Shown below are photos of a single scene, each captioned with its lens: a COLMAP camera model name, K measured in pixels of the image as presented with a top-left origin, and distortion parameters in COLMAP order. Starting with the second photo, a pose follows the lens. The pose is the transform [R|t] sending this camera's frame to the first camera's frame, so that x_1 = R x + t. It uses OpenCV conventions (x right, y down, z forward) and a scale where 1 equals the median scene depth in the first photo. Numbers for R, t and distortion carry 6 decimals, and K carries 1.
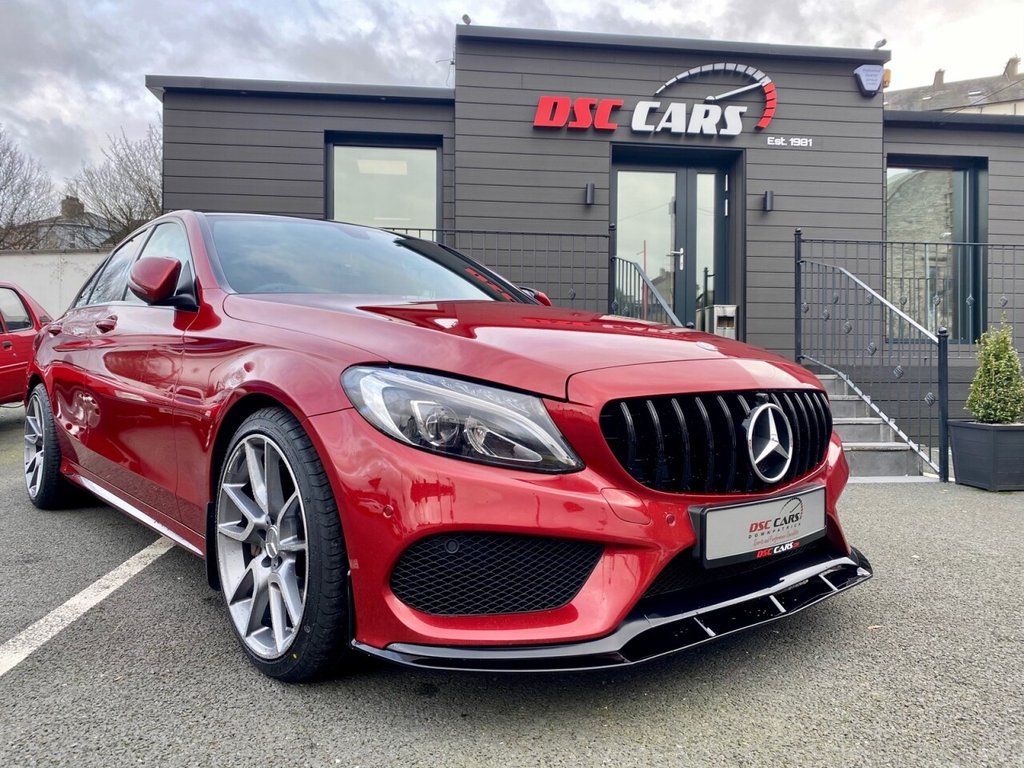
lens RADIAL K [[785.5, 0, 515.8], [0, 785.5, 379.1], [0, 0, 1]] dist [0.005263, -0.008663]
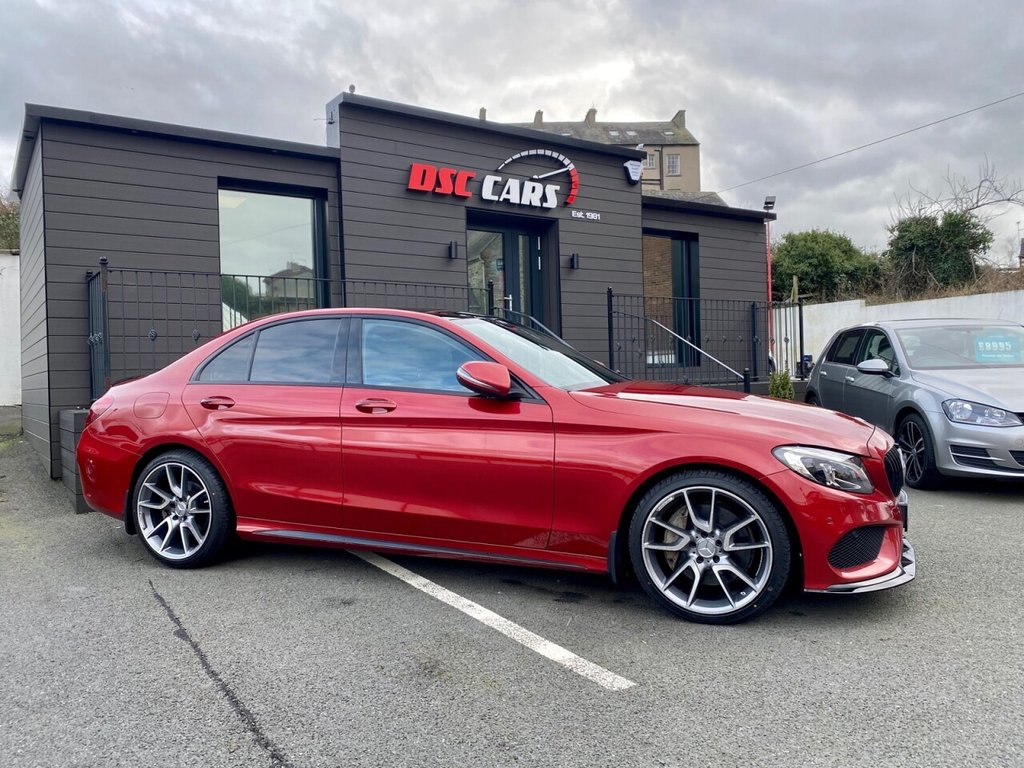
lens RADIAL K [[778.7, 0, 513.8], [0, 778.7, 382.2], [0, 0, 1]] dist [0.062000, -0.083239]
pose [[0.884530, -0.031103, 0.465446, -0.377587], [0.028311, 0.999515, 0.012988, -0.049047], [-0.465624, 0.001689, 0.884981, -0.084799]]
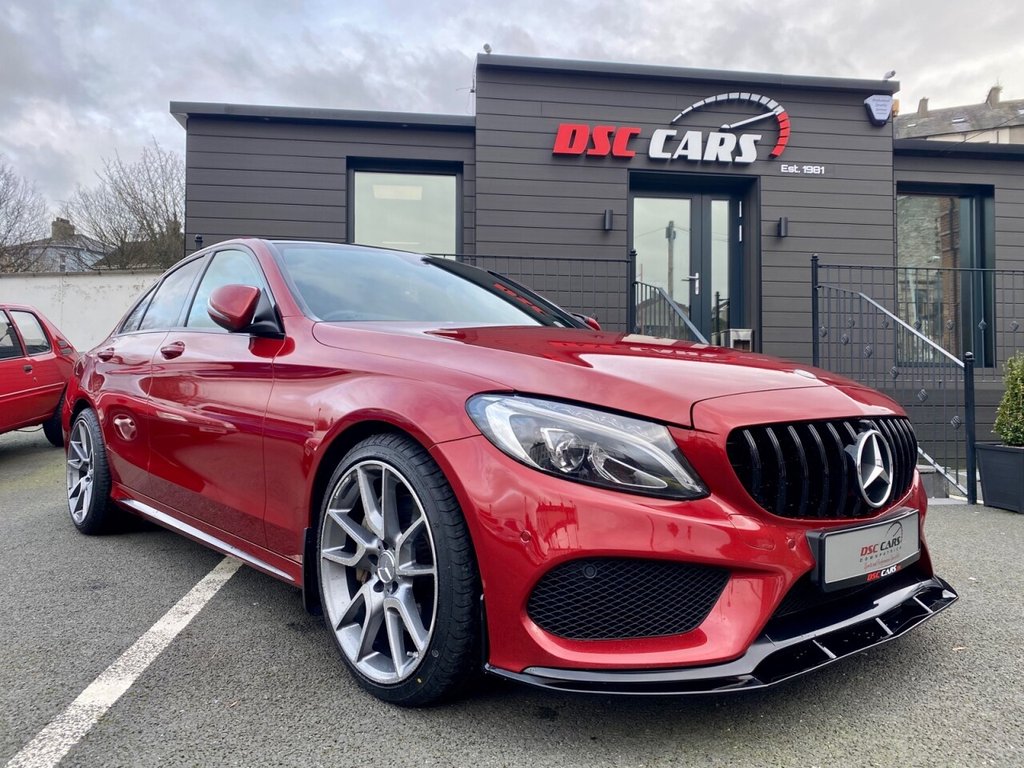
lens RADIAL K [[785.5, 0, 515.8], [0, 785.5, 379.1], [0, 0, 1]] dist [0.005263, -0.008663]
pose [[0.999887, -0.000176, 0.015028, -0.040323], [0.000597, 0.999607, -0.028044, -0.001688], [-0.015017, 0.028050, 0.999494, -0.005690]]
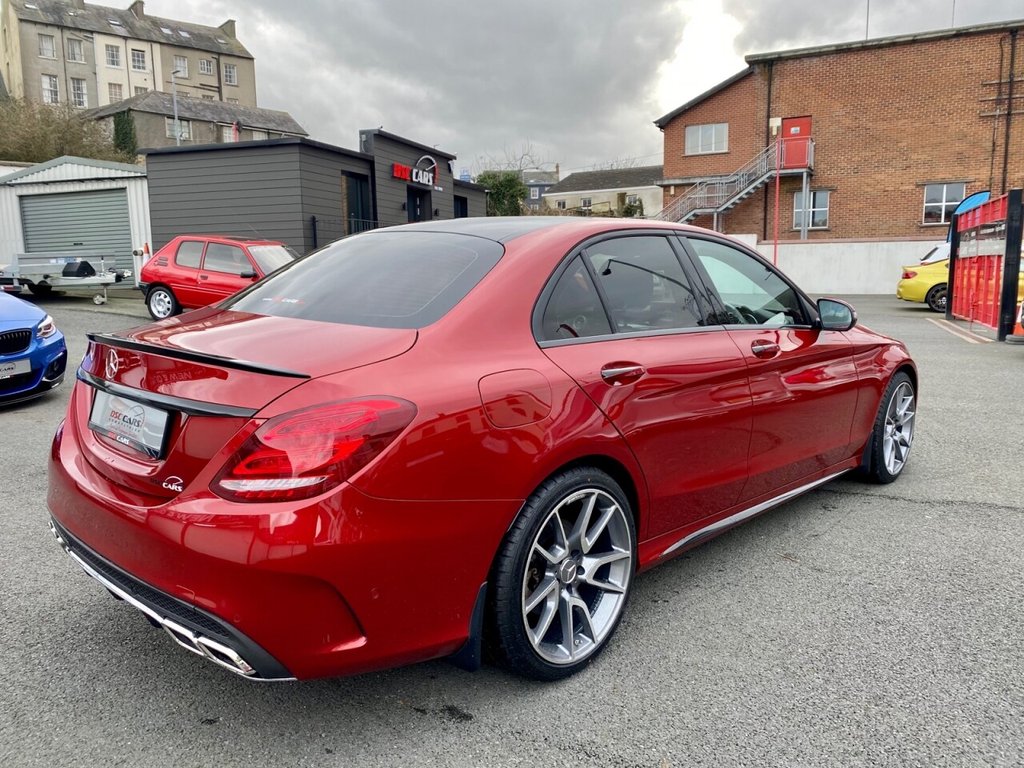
lens RADIAL K [[778.7, 0, 513.8], [0, 778.7, 382.2], [0, 0, 1]] dist [0.062000, -0.083239]
pose [[0.434290, -0.135964, 0.890453, -1.977001], [0.010381, 0.989232, 0.145984, -0.048004], [-0.900713, -0.054156, 0.431025, -0.370125]]
